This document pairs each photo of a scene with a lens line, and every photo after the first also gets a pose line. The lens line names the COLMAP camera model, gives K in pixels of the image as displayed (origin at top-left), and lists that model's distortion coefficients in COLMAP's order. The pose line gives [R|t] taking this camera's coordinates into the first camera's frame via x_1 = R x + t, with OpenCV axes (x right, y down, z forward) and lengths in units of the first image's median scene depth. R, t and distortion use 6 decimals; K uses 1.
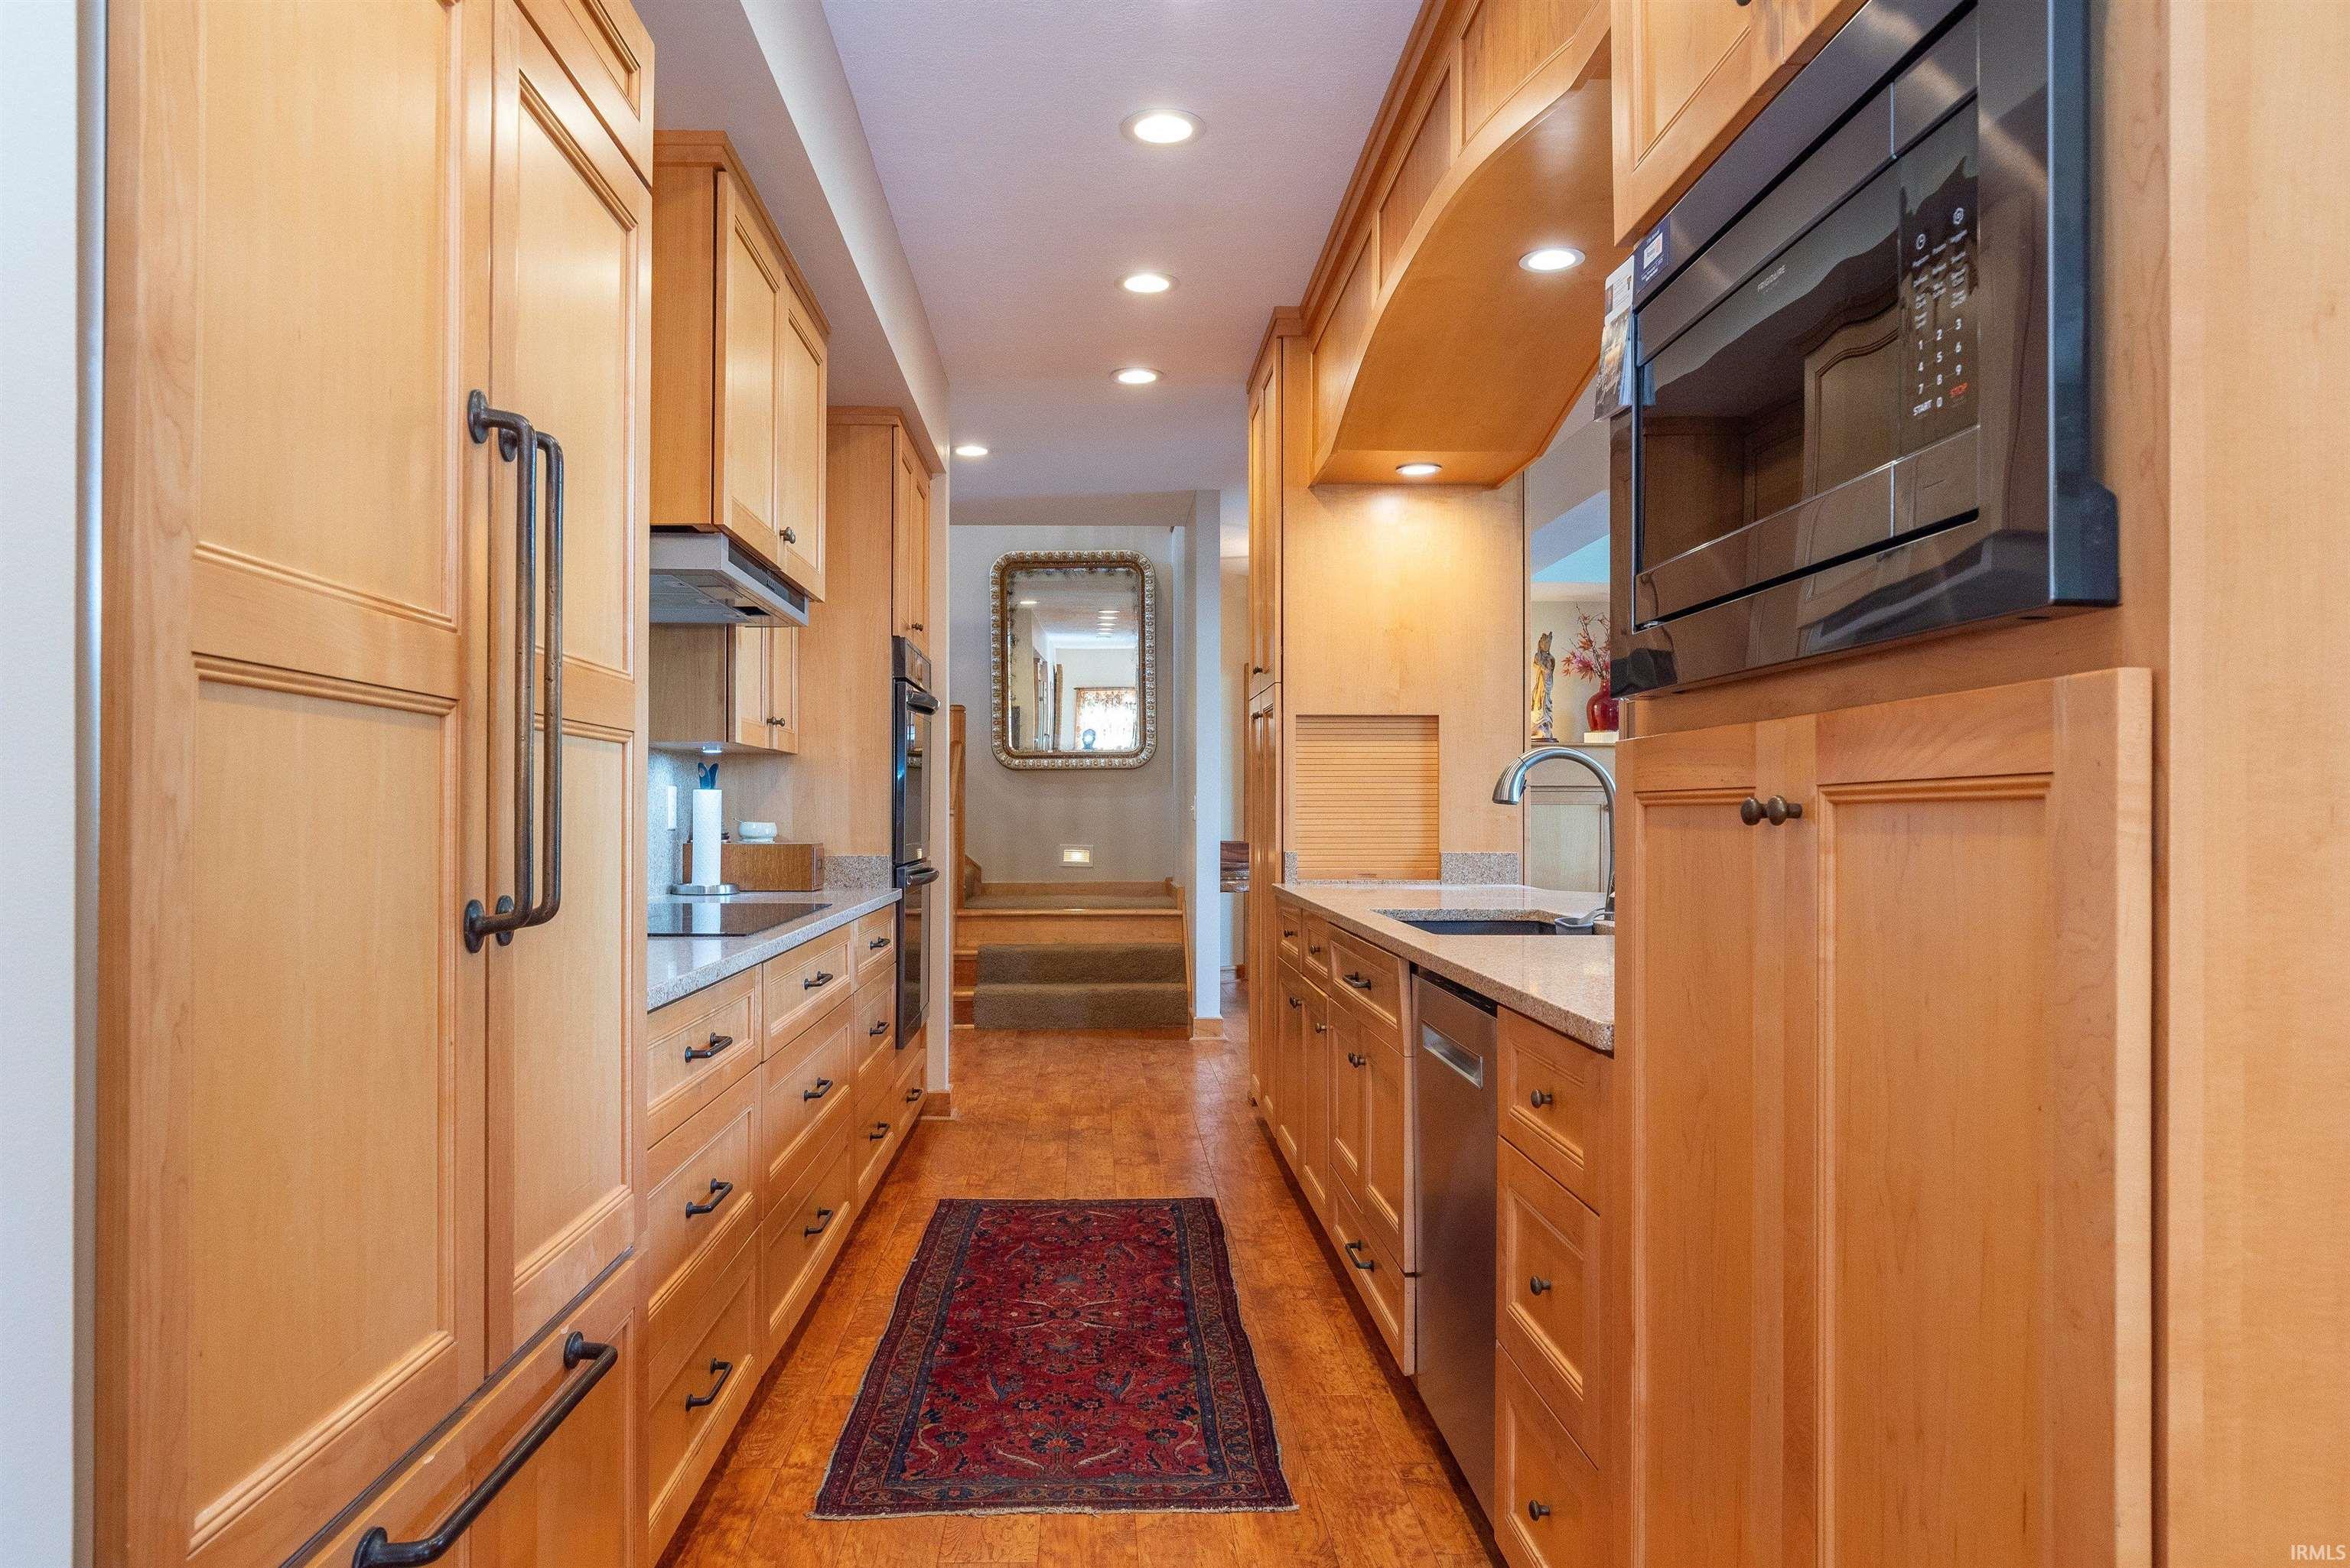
lens RADIAL K [[1528.9, 0, 1178.2], [0, 1528.9, 791.7], [0, 0, 1]] dist [-0.027738, 0.022423]
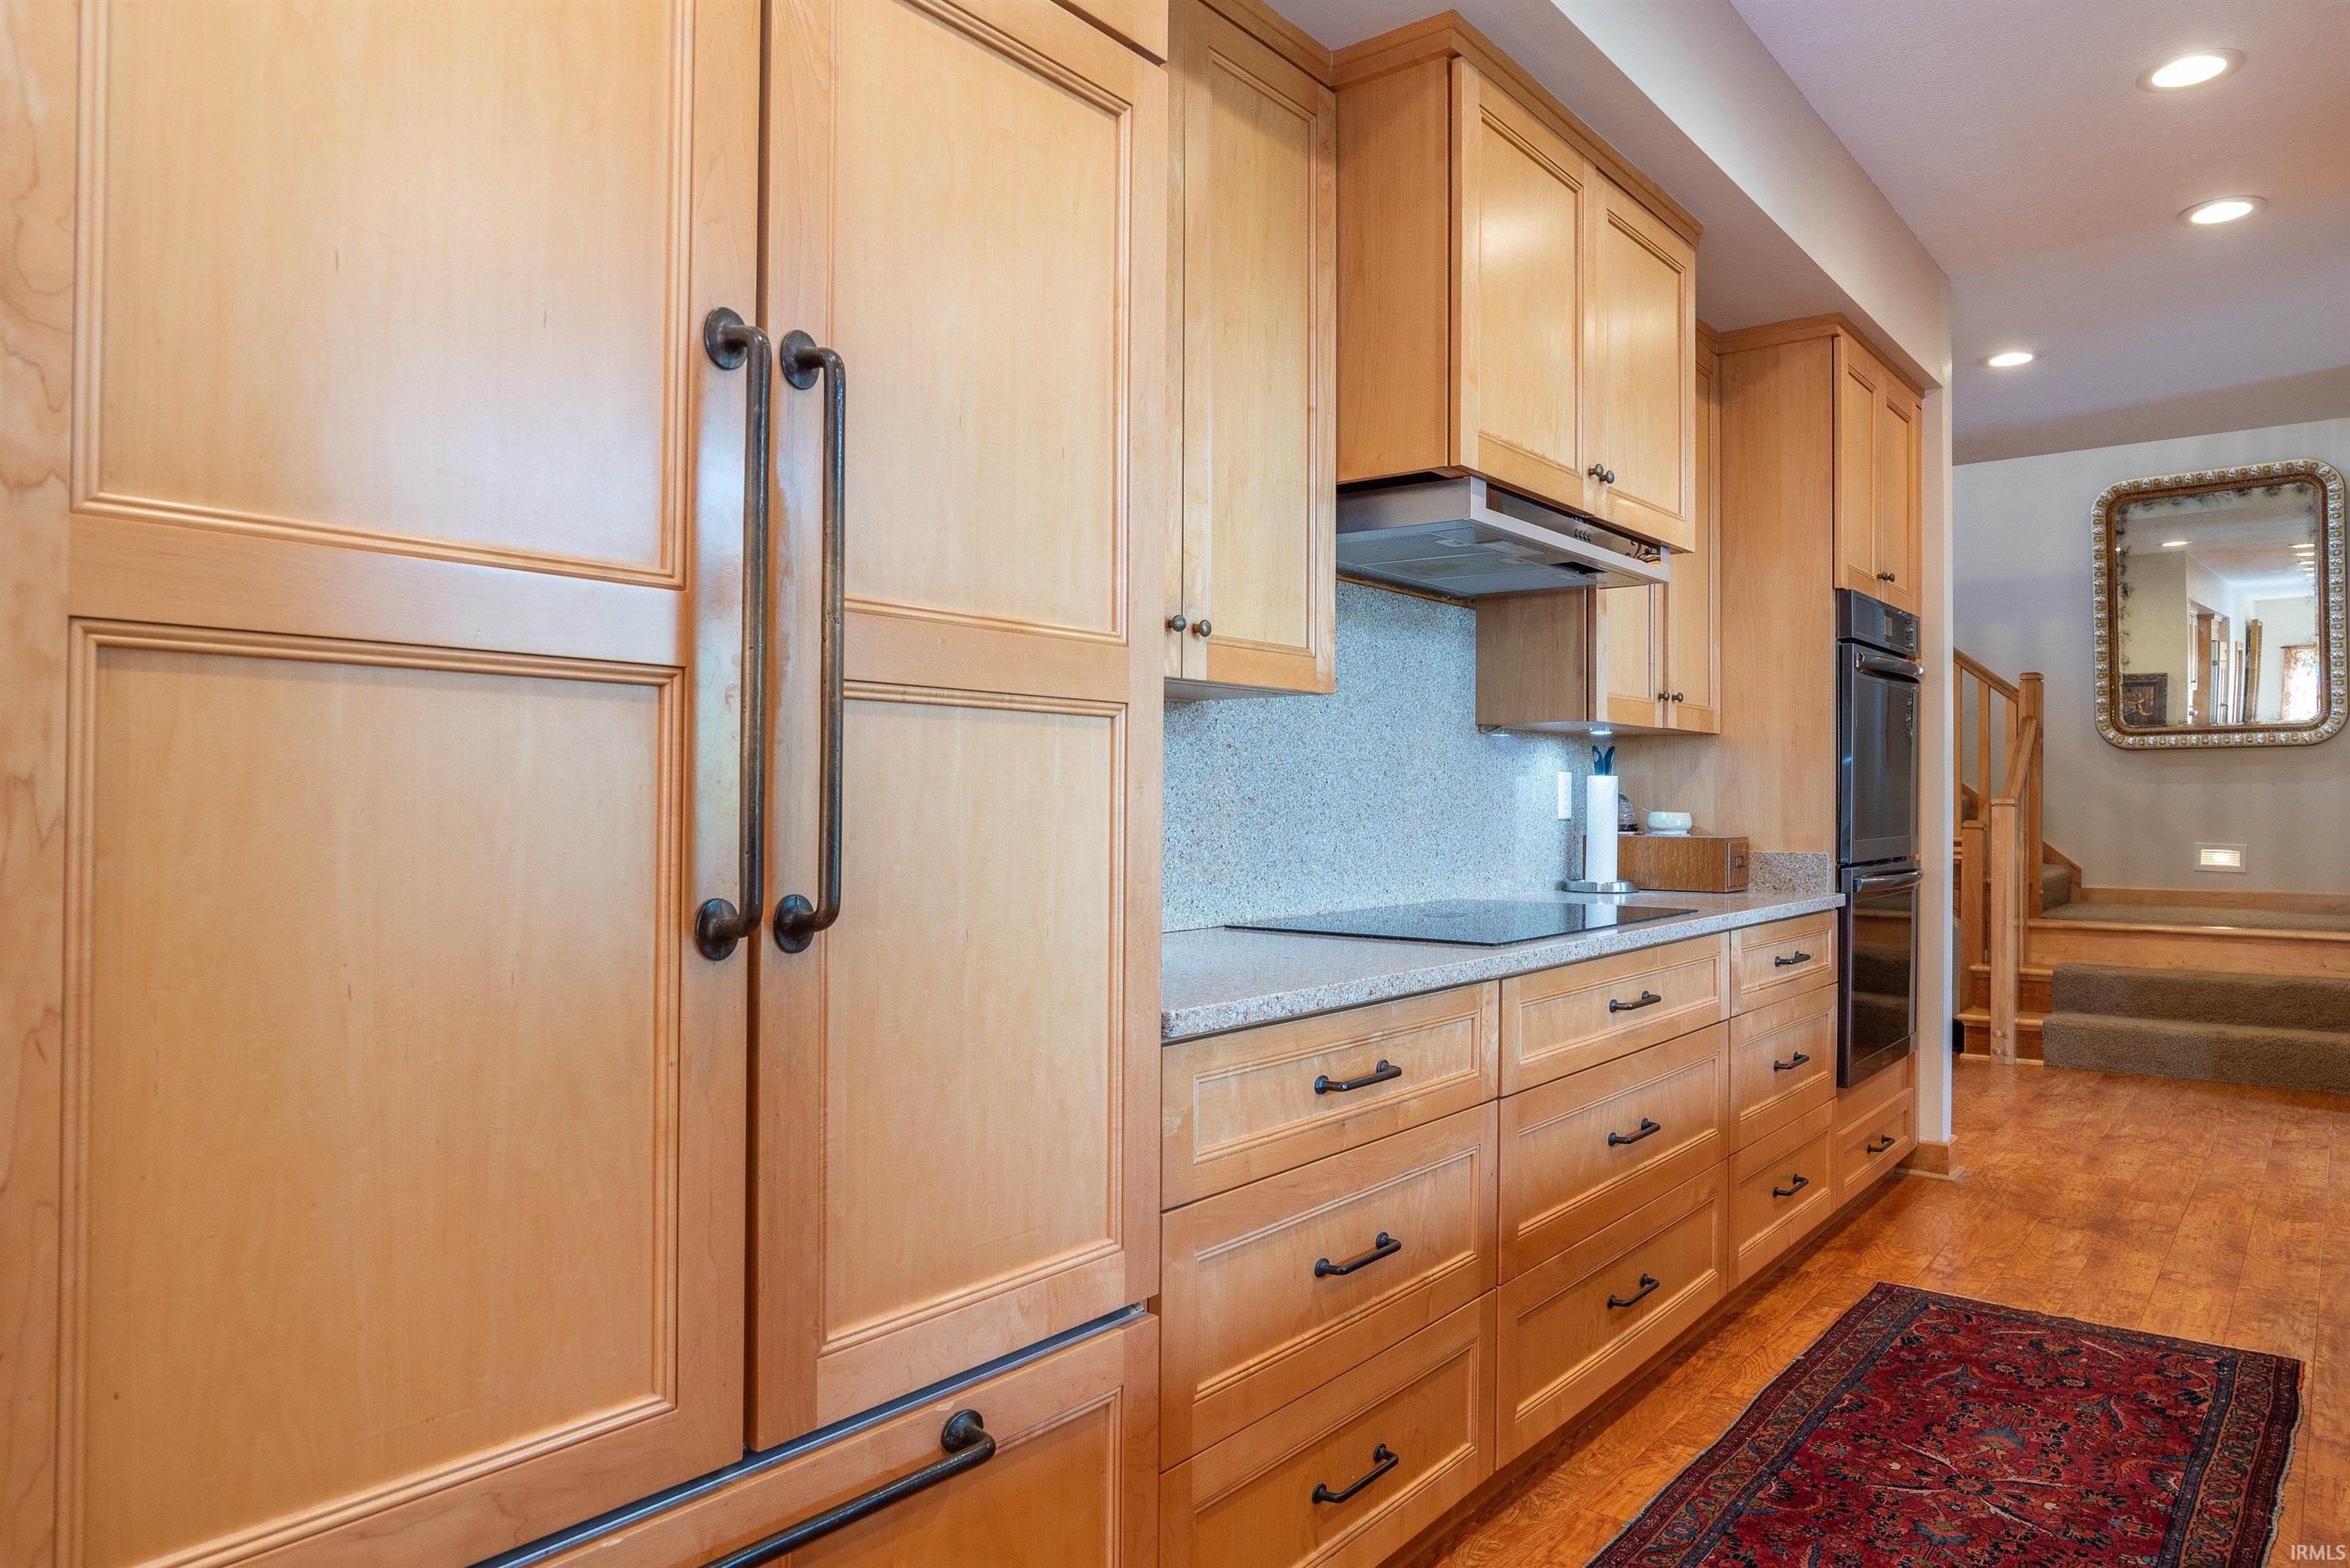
lens RADIAL K [[1528.9, 0, 1169.8], [0, 1528.9, 781.0], [0, 0, 1]] dist [-0.027738, 0.022423]
pose [[0.757748, -0.006485, -0.652515, 0.091852], [0.006474, 0.999976, -0.002420, 0.002445], [0.652516, -0.002390, 0.757772, 0.160783]]
